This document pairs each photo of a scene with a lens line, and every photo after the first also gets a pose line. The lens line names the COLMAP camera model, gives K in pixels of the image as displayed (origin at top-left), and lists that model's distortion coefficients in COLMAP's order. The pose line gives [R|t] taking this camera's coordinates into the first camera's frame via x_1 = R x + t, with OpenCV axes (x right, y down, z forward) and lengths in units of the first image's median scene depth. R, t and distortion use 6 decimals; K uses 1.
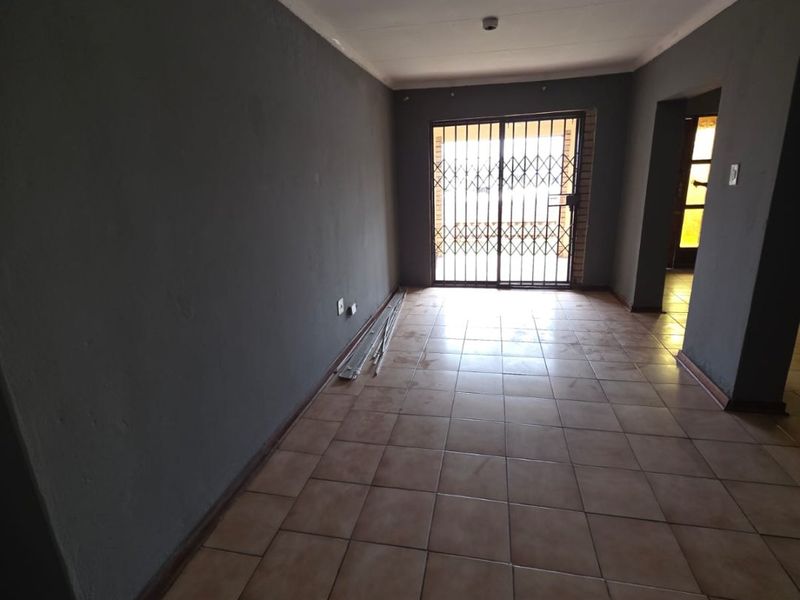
lens RADIAL K [[438.7, 0, 400.0], [0, 438.7, 300.0], [0, 0, 1]] dist [0.001799, 0.000318]
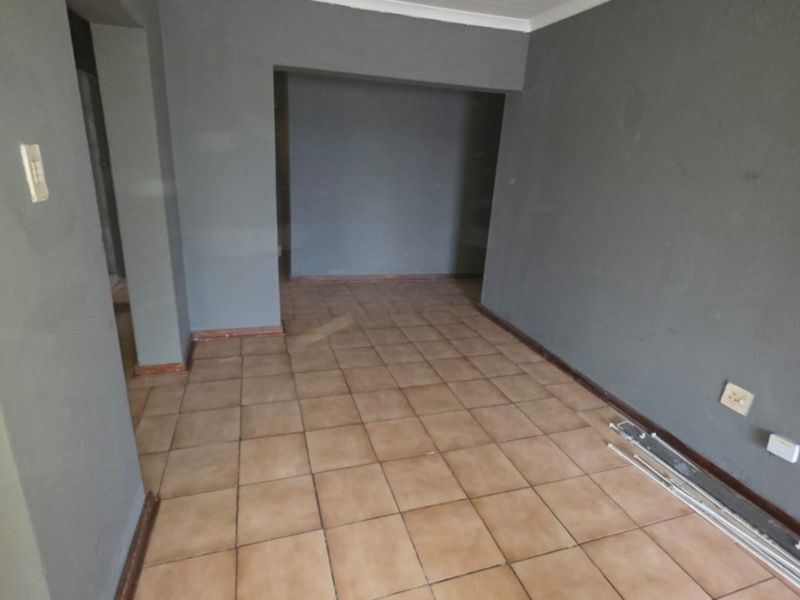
lens RADIAL K [[438.7, 0, 400.0], [0, 438.7, 300.0], [0, 0, 1]] dist [0.001799, 0.000318]
pose [[-0.867214, 0.149846, -0.474854, 0.836824], [-0.159055, 0.820321, 0.549340, -0.561695], [0.471850, 0.551923, -0.687560, 1.808589]]
